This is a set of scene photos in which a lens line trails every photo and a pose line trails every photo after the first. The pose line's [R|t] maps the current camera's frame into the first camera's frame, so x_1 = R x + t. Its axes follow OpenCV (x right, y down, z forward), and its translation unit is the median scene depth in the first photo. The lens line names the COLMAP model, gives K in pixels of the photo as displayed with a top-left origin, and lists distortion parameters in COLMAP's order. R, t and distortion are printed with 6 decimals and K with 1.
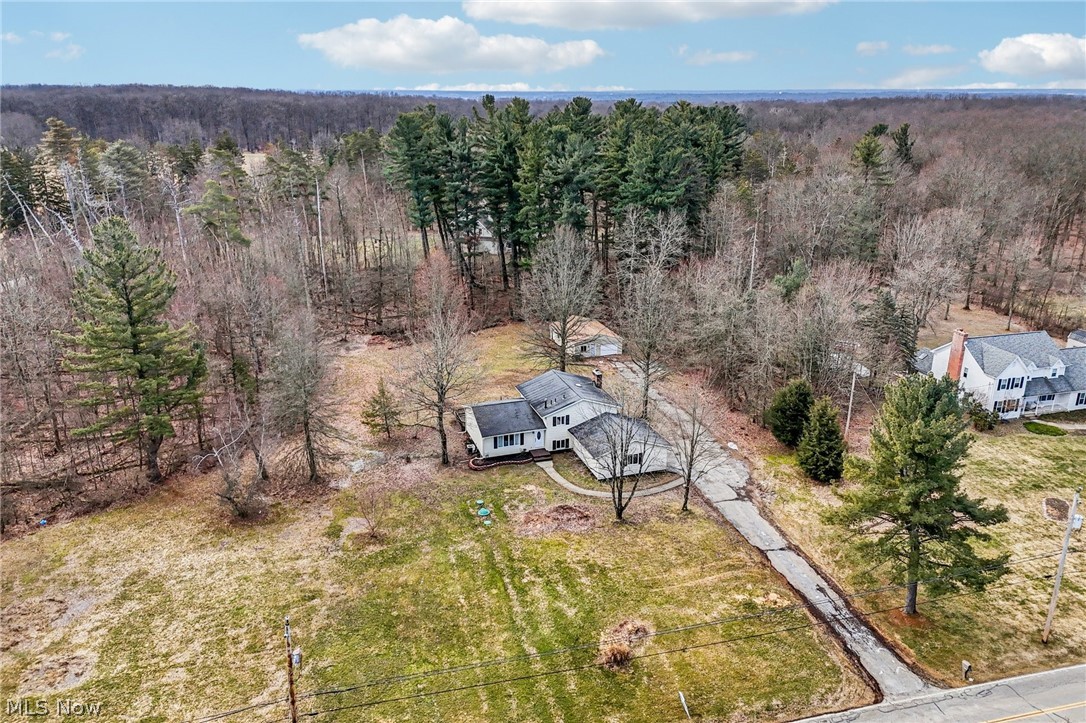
lens RADIAL K [[790.6, 0, 539.6], [0, 790.6, 364.2], [0, 0, 1]] dist [0.095384, -0.094637]
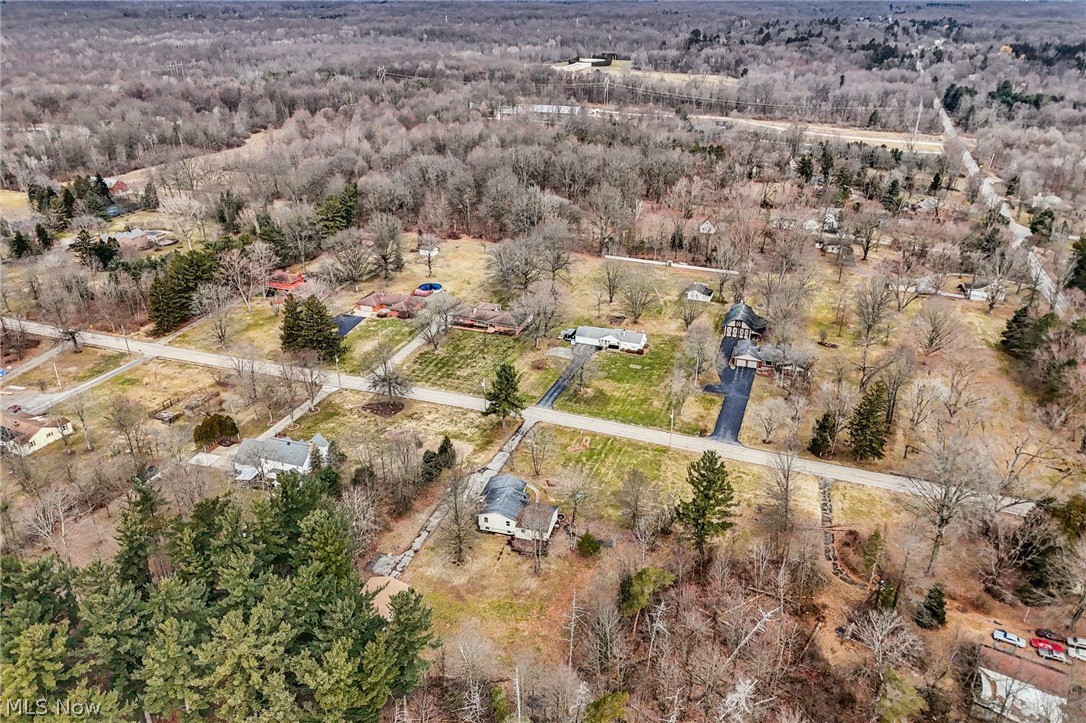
lens RADIAL K [[790.6, 0, 539.6], [0, 790.6, 364.2], [0, 0, 1]] dist [0.095384, -0.094637]
pose [[-0.823048, -0.244949, 0.512437, -1.213603], [0.188294, 0.733526, 0.653058, -1.874381], [-0.535852, 0.633987, -0.557604, 2.338501]]
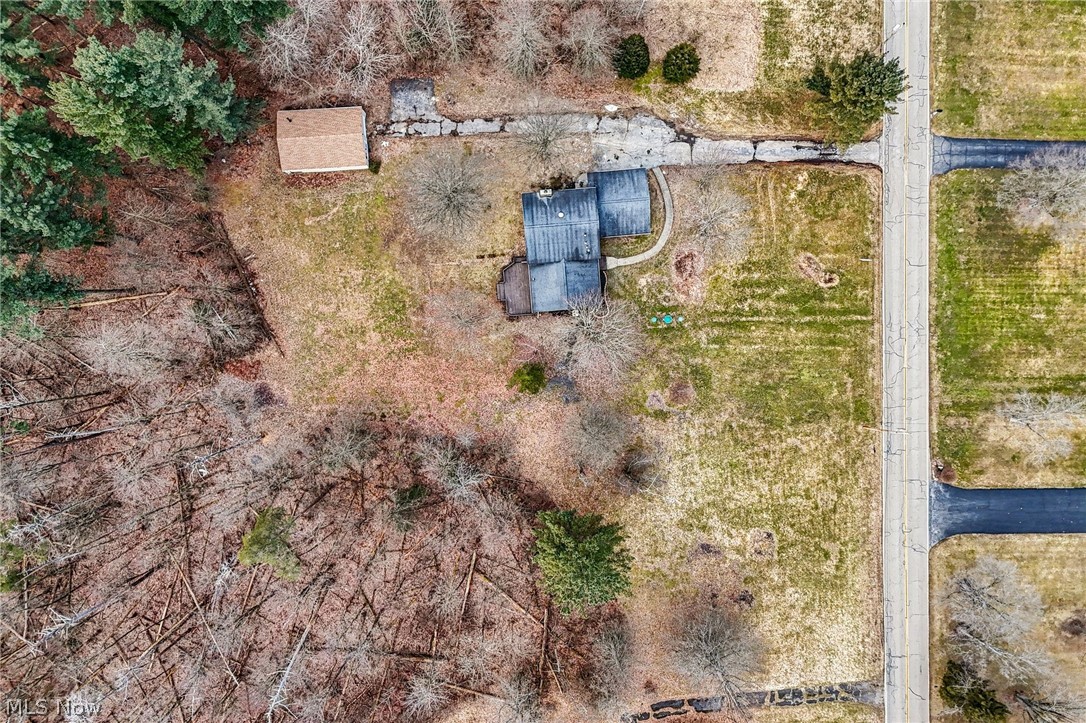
lens RADIAL K [[790.6, 0, 539.6], [0, 790.6, 364.2], [0, 0, 1]] dist [0.095384, -0.094637]
pose [[0.237645, -0.971335, -0.005665, -0.217091], [0.309979, 0.070309, 0.948140, -1.402368], [-0.920564, -0.227077, 0.317802, 0.781259]]
